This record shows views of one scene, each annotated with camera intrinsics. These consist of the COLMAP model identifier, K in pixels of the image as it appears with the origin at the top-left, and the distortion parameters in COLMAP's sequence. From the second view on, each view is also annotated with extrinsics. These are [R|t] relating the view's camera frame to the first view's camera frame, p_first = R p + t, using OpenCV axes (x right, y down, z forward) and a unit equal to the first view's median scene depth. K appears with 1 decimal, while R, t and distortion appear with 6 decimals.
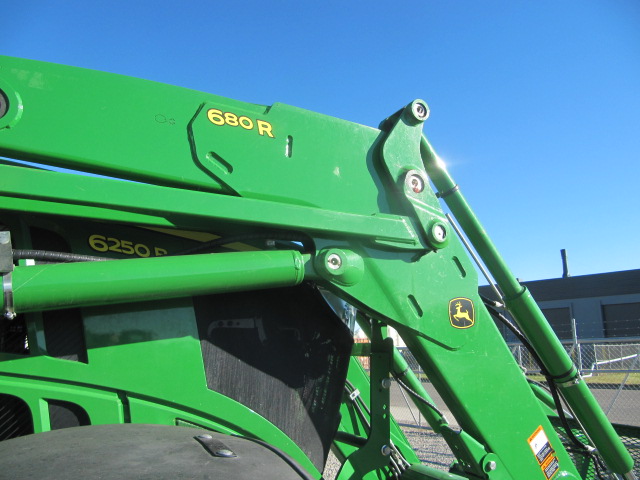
lens RADIAL K [[521.7, 0, 320.0], [0, 521.7, 240.0], [0, 0, 1]] dist [-0.050038, 0.005004]
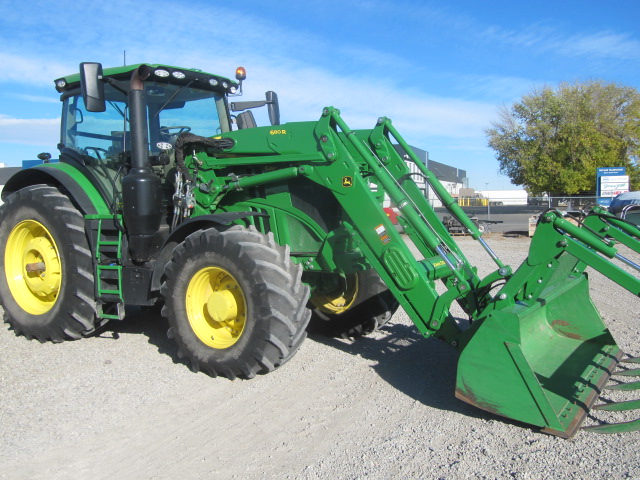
lens RADIAL K [[664.3, 0, 305.9], [0, 664.3, 238.9], [0, 0, 1]] dist [-0.003362, -0.004518]
pose [[0.460055, 0.050307, -0.886464, 3.909695], [0.195333, 0.968199, 0.156319, -0.190442], [0.866138, -0.245071, 0.435598, -0.957564]]
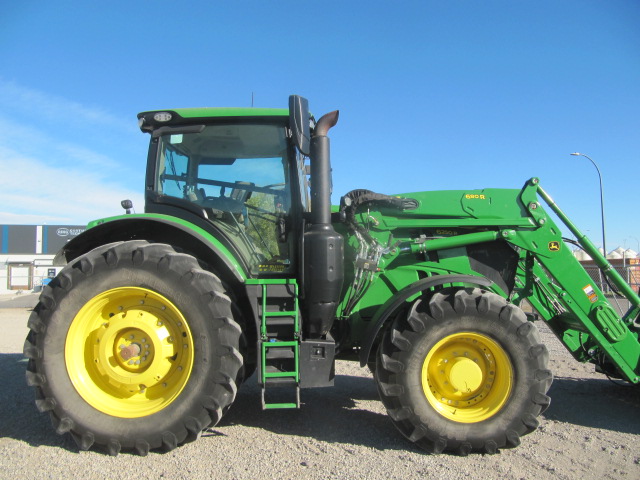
lens RADIAL K [[521.7, 0, 320.0], [0, 521.7, 240.0], [0, 0, 1]] dist [-0.050038, 0.005004]
pose [[0.876939, -0.036917, -0.479181, 0.608685], [0.105018, 0.987670, 0.116099, -0.453793], [0.468987, -0.152135, 0.870004, -2.637825]]
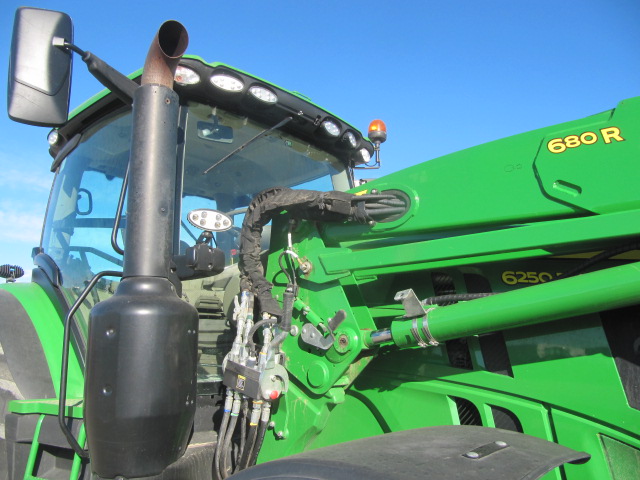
lens RADIAL K [[521.7, 0, 320.0], [0, 521.7, 240.0], [0, 0, 1]] dist [-0.050038, 0.005004]
pose [[0.364020, -0.191654, -0.911459, 0.519516], [0.186576, 0.973769, -0.130241, -0.005056], [0.912512, -0.122646, 0.390230, 0.128930]]
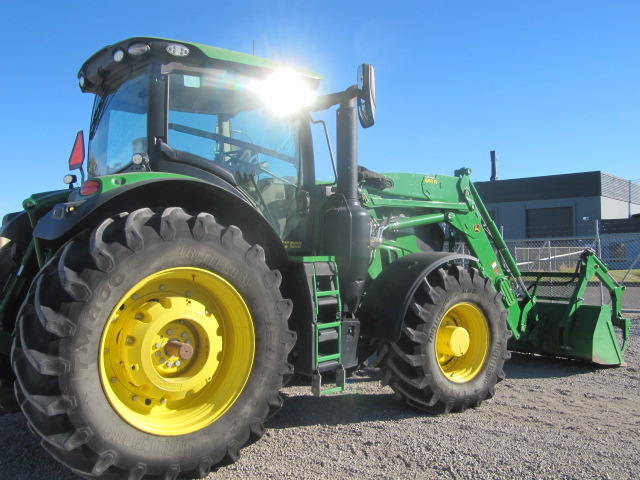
lens RADIAL K [[615.7, 0, 320.0], [0, 615.7, 240.0], [0, 0, 1]] dist [-0.009277, -0.009814]
pose [[0.985135, -0.007290, 0.171628, -1.752284], [-0.023707, 0.983769, 0.177866, -0.587384], [-0.170139, -0.179291, 0.968972, -3.387699]]
